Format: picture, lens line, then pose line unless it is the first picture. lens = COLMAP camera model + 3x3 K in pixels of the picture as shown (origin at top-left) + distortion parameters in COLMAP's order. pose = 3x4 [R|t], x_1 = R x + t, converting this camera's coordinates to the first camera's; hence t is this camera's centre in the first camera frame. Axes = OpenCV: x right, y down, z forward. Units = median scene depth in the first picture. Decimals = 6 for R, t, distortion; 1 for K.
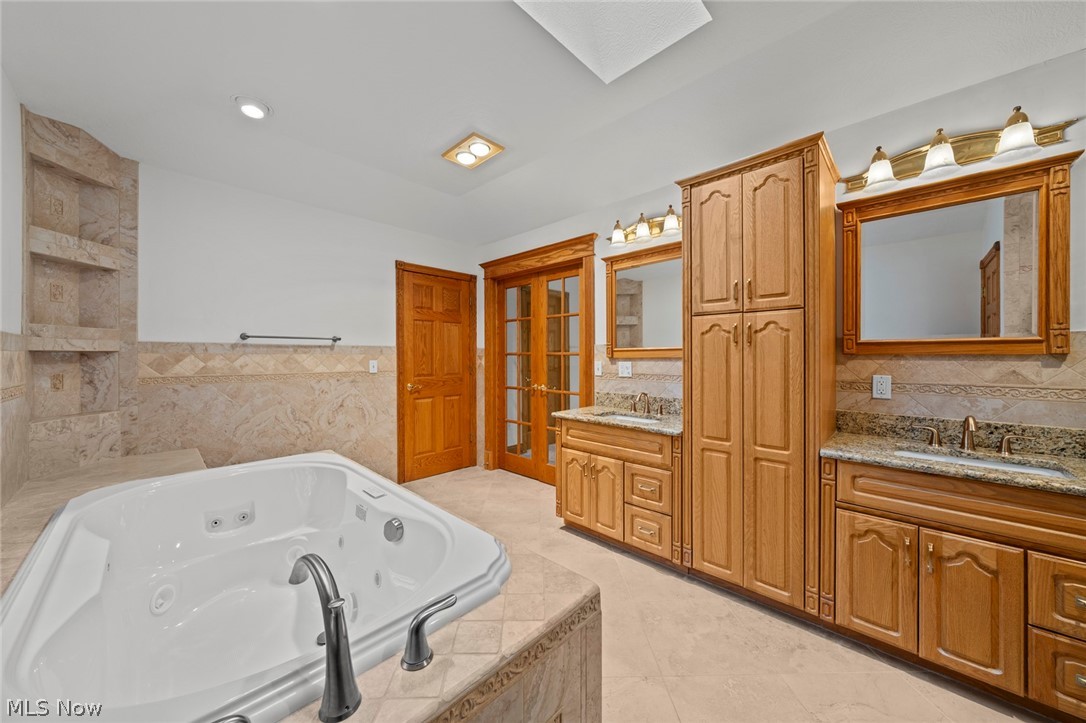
lens RADIAL K [[378.2, 0, 535.4], [0, 378.2, 357.0], [0, 0, 1]] dist [-0.001662, -0.000126]
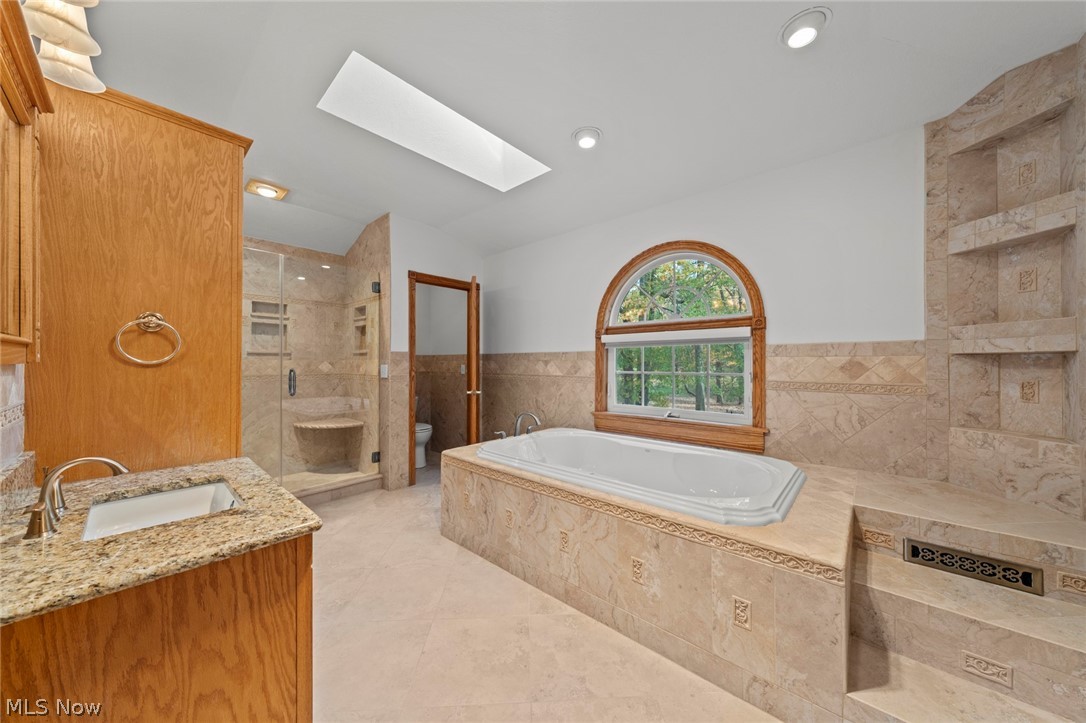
lens RADIAL K [[364.7, 0, 542.7], [0, 364.7, 360.7], [0, 0, 1]] dist [-0.000526, 0.000021]
pose [[-0.998697, 0.003943, -0.050879, -0.171296], [0.004181, 0.999981, -0.004569, 0.000321], [0.050860, -0.004776, -0.998694, 1.535569]]
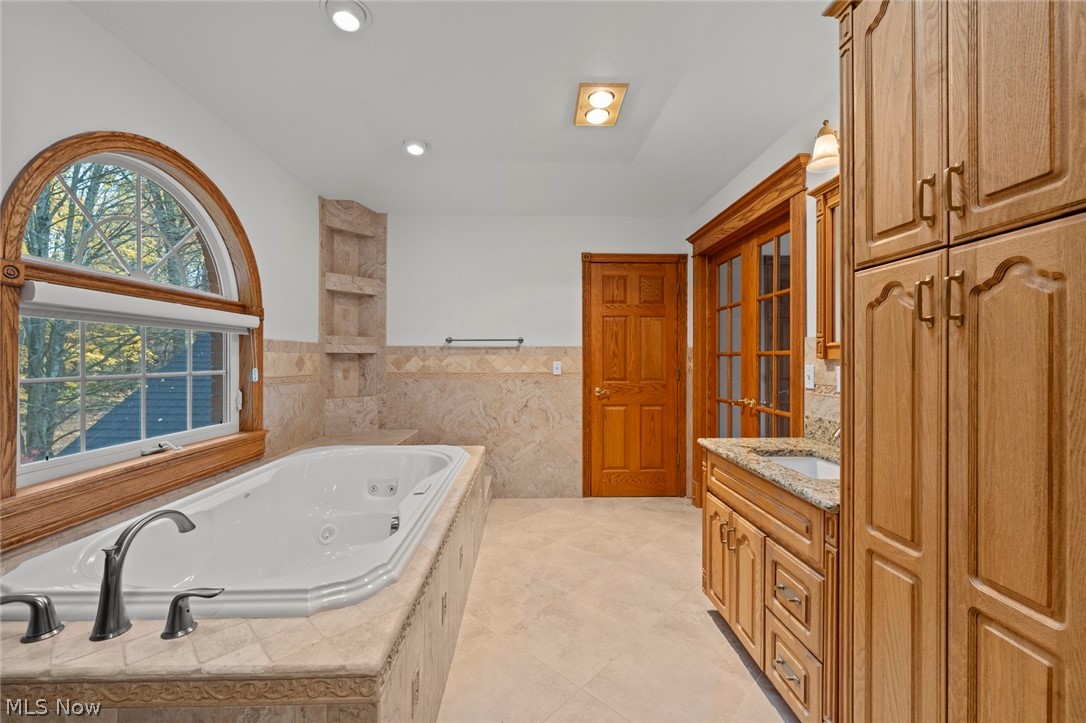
lens RADIAL K [[428.5, 0, 542.3], [0, 428.5, 360.7], [0, 0, 1]] dist [-0.001256, -0.000344]
pose [[0.722925, 0.004617, -0.690911, 0.423977], [-0.003058, 0.999989, 0.003483, 0.004866], [0.690920, -0.000405, 0.722931, 0.273458]]
